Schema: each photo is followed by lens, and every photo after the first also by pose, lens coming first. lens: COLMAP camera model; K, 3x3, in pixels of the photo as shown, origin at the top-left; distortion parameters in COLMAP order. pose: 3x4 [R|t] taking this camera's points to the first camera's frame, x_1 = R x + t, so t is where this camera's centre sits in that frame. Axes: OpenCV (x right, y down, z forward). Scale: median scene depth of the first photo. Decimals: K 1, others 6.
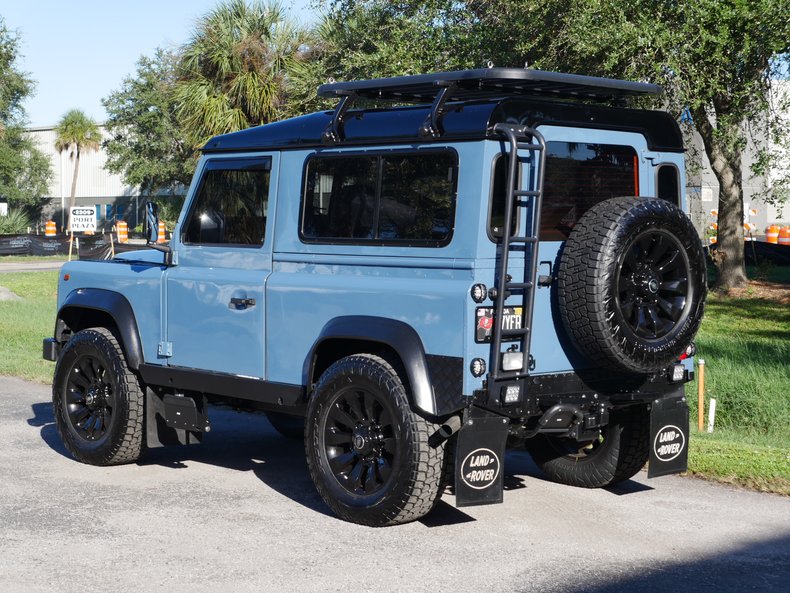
lens RADIAL K [[1466.6, 0, 391.1], [0, 1466.6, 296.7], [0, 0, 1]] dist [0.032697, 0.000000]
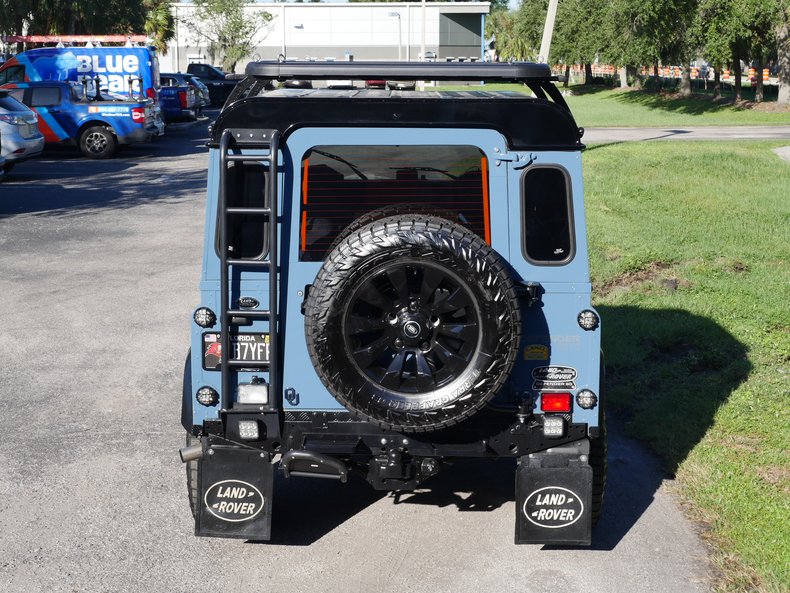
lens RADIAL K [[1267.7, 0, 397.5], [0, 1267.7, 303.8], [0, 0, 1]] dist [0.003537, 0.000000]
pose [[0.731481, 0.123602, -0.670565, 0.643090], [-0.031938, 0.988565, 0.147377, -0.124621], [0.681113, -0.086387, 0.727064, 0.483912]]
